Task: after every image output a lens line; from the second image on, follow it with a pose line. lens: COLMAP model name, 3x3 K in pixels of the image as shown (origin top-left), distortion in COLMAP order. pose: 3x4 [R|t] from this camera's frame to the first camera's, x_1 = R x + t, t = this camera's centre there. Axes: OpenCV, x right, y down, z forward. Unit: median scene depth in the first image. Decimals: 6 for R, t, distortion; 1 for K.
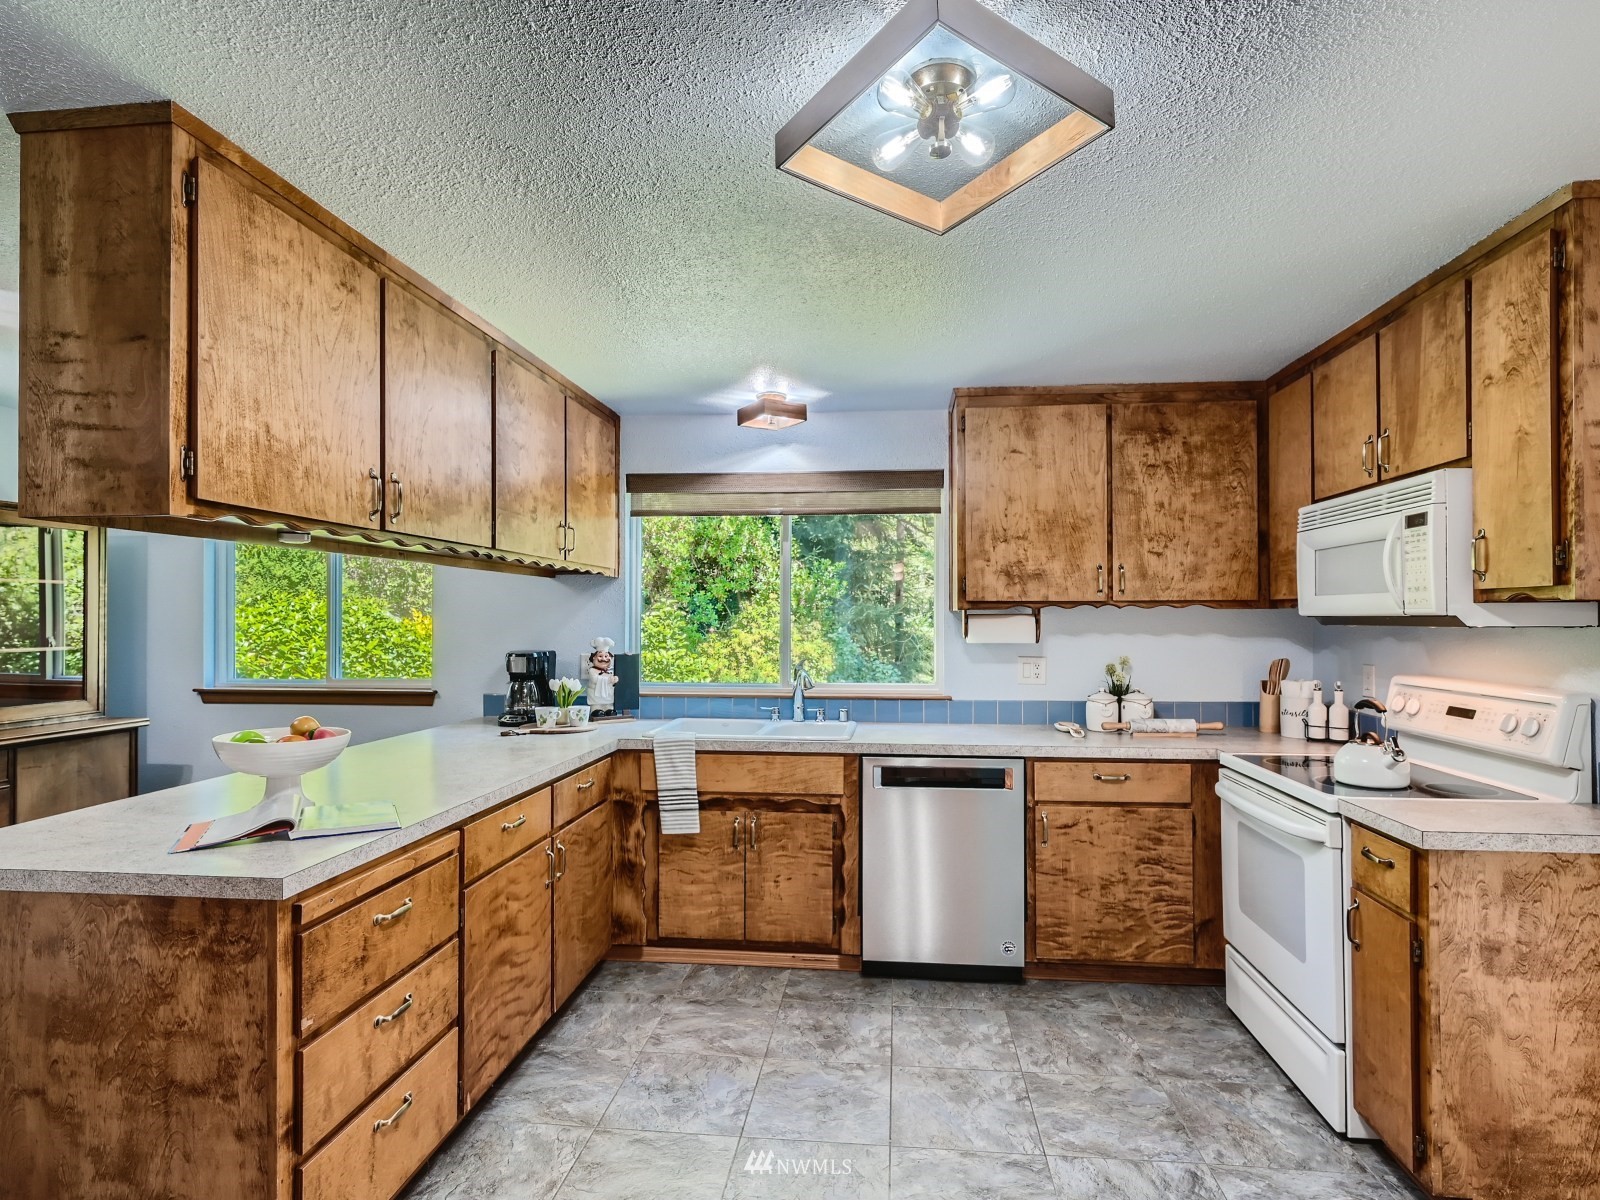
lens RADIAL K [[834.6, 0, 814.3], [0, 834.6, 610.1], [0, 0, 1]] dist [-0.003783, 0.001609]
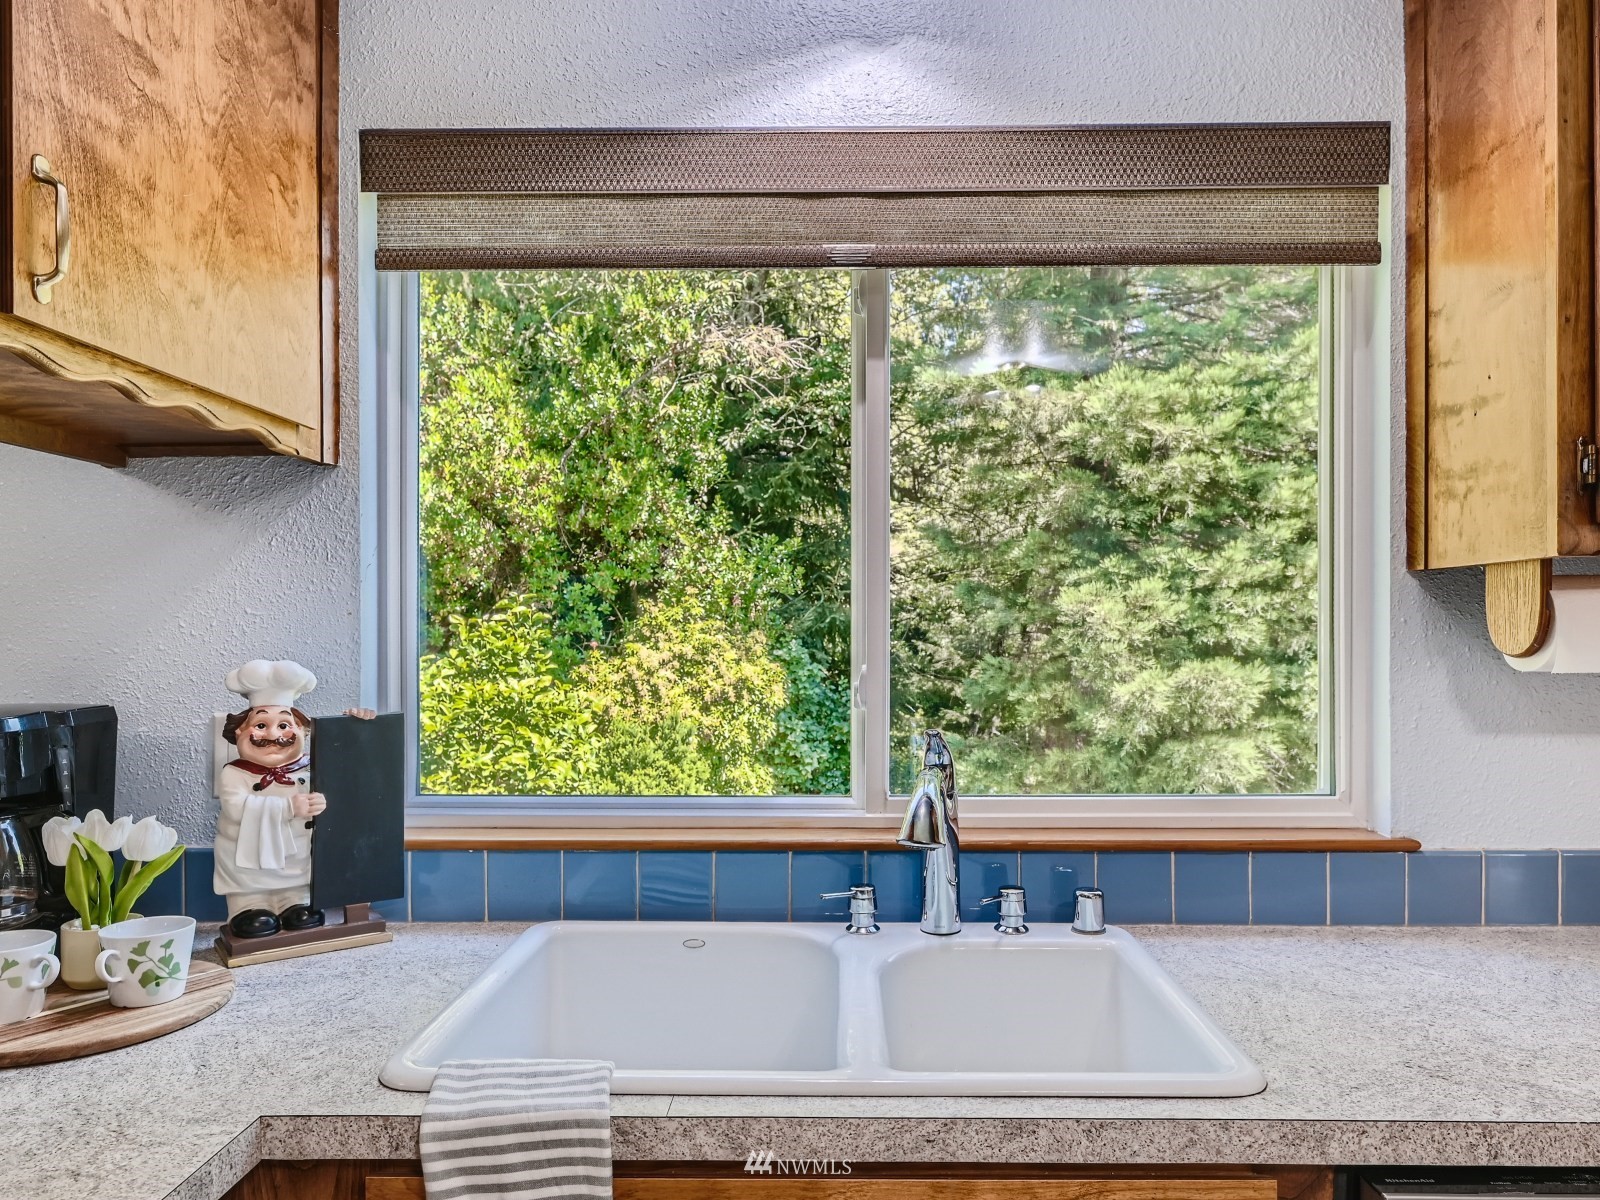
lens RADIAL K [[1109.2, 0, 836.8], [0, 1109.2, 627.8], [0, 0, 1]] dist [0.007907, 0.001767]
pose [[0.995000, -0.003895, 0.099798, -0.106567], [0.003051, 0.999958, 0.008603, 0.020998], [-0.099828, -0.008255, 0.994970, 0.663815]]
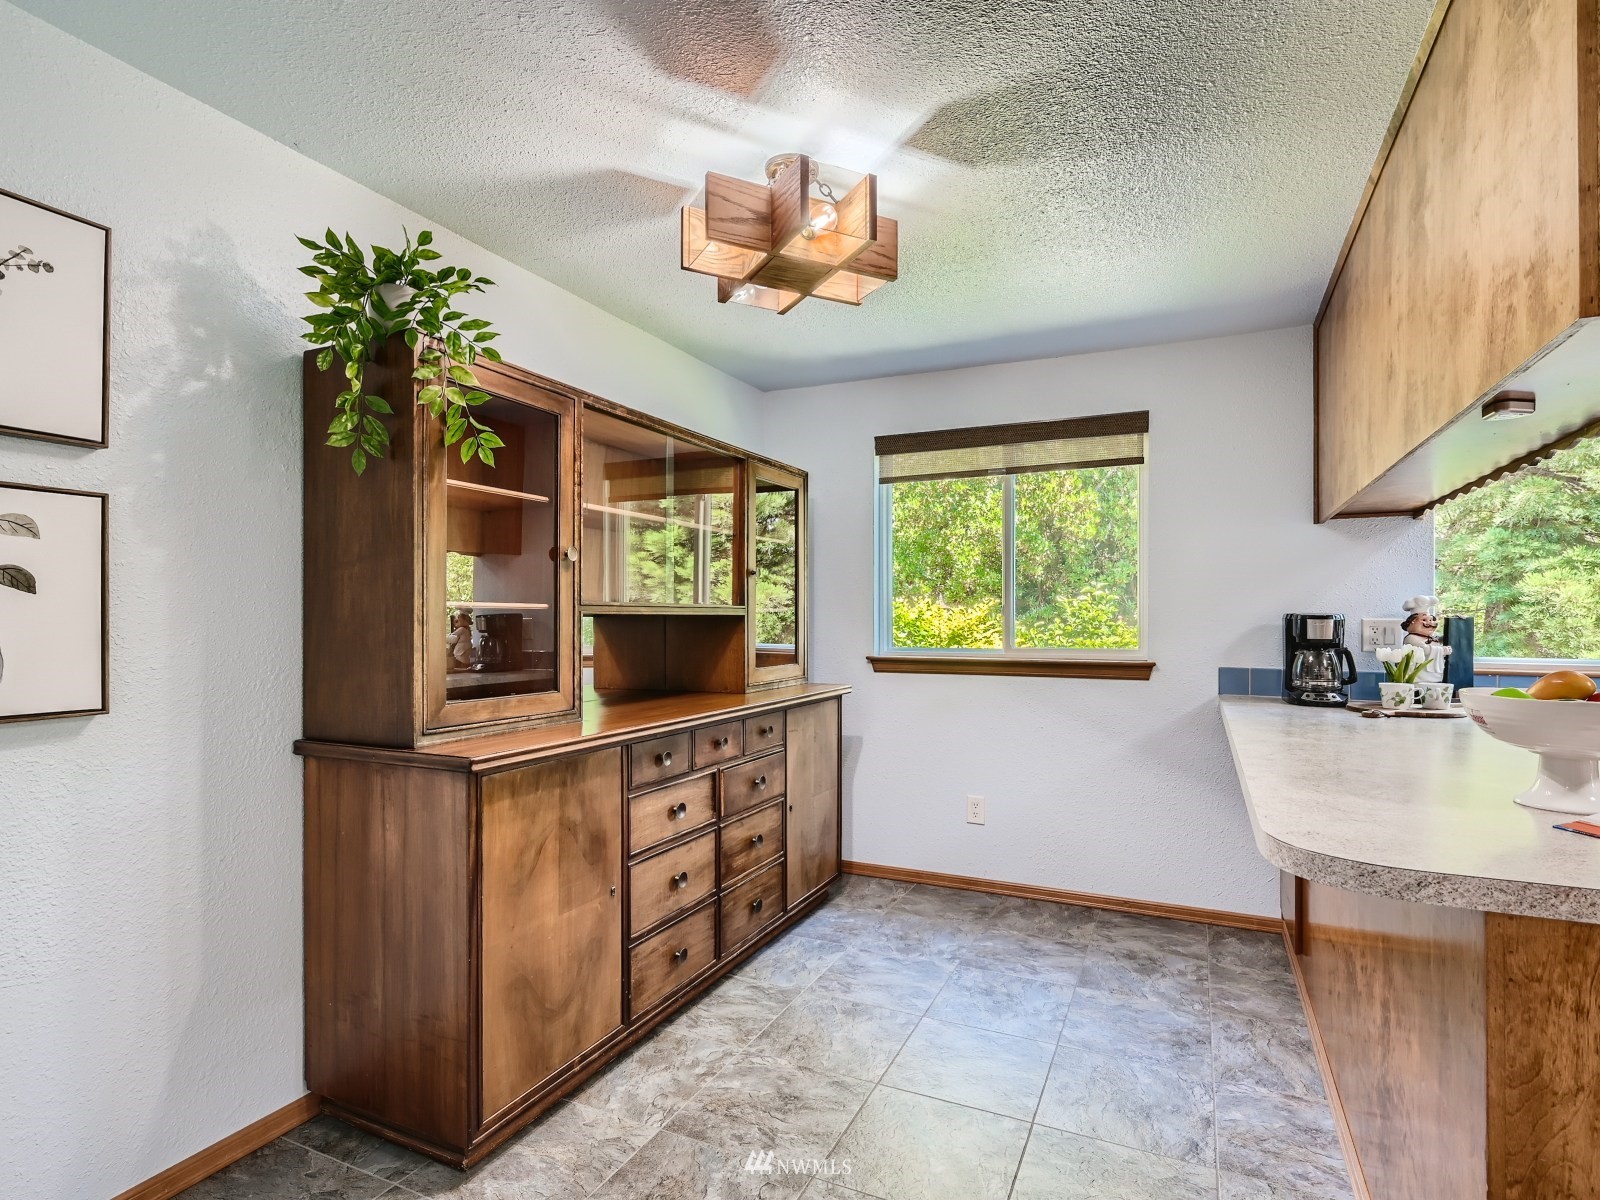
lens RADIAL K [[834.6, 0, 825.8], [0, 834.6, 613.1], [0, 0, 1]] dist [-0.003783, 0.001609]
pose [[0.947803, -0.001073, -0.318856, -0.602184], [0.003663, 0.999965, 0.007523, 0.047091], [0.318837, -0.008298, 0.947773, 0.107207]]
